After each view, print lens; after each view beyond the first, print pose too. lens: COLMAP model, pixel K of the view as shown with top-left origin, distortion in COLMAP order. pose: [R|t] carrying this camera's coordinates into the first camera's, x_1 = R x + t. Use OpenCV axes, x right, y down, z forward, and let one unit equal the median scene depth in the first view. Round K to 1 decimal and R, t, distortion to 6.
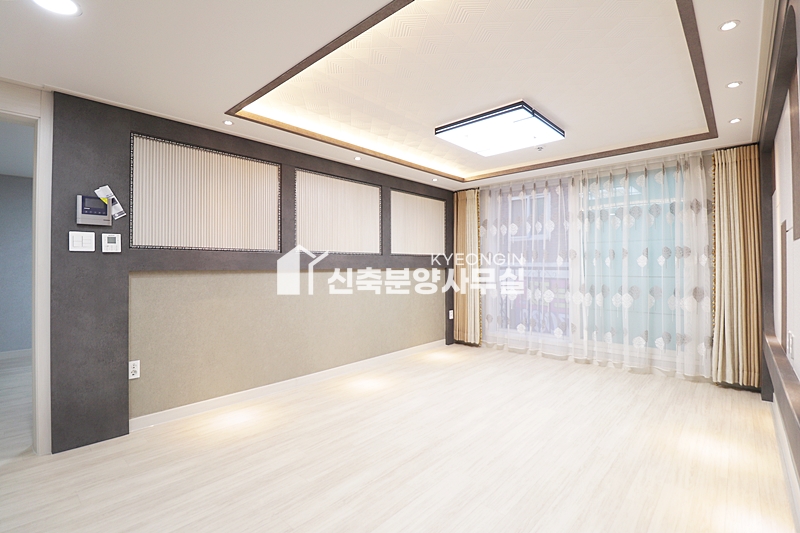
lens RADIAL K [[376.8, 0, 401.3], [0, 376.8, 270.6], [0, 0, 1]] dist [0.006046, -0.013538]
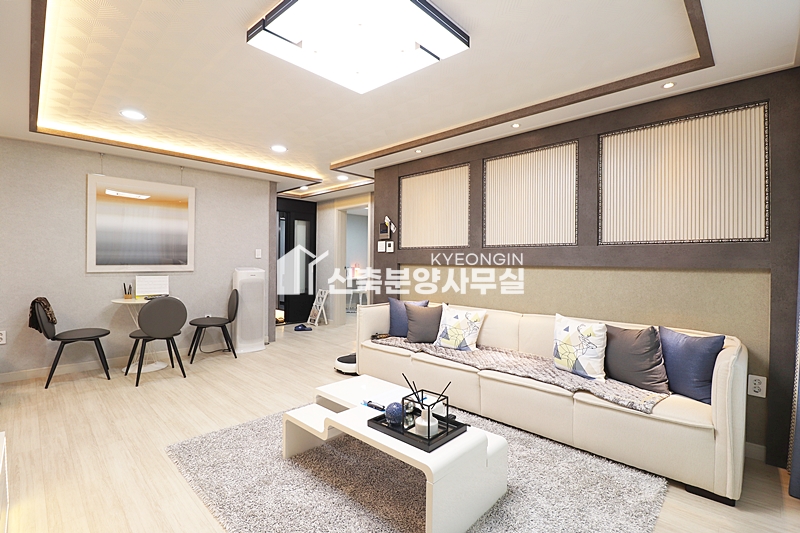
lens RADIAL K [[367.7, 0, 403.6], [0, 367.7, 259.6], [0, 0, 1]] dist [-0.001350, -0.011710]
pose [[-0.024256, 0.000541, -0.999706, 0.711214], [-0.018610, 0.999826, 0.000992, -0.015825], [0.999533, 0.018628, -0.024241, 0.889130]]
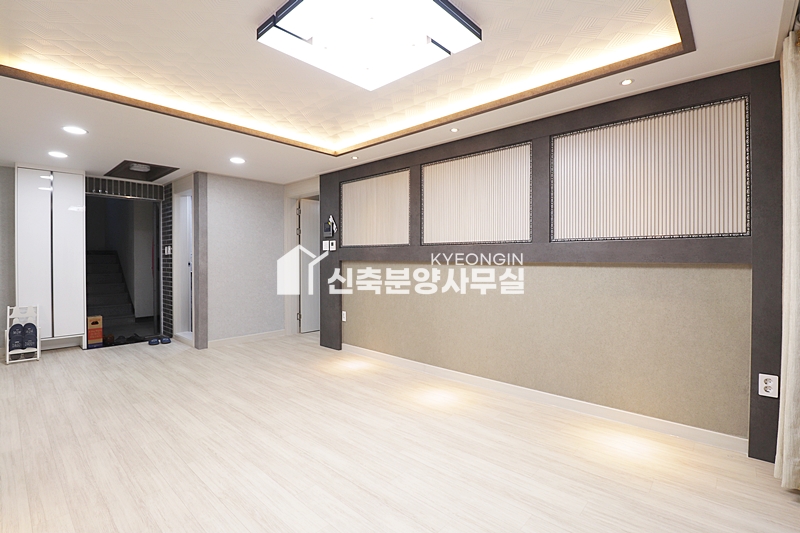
lens RADIAL K [[376.8, 0, 401.3], [0, 376.8, 270.6], [0, 0, 1]] dist [0.006046, -0.013538]
pose [[-0.006689, 0.037740, -0.999265, 0.898862], [-0.011734, 0.999216, 0.037817, -0.019004], [0.999909, 0.011978, -0.006241, 1.093215]]
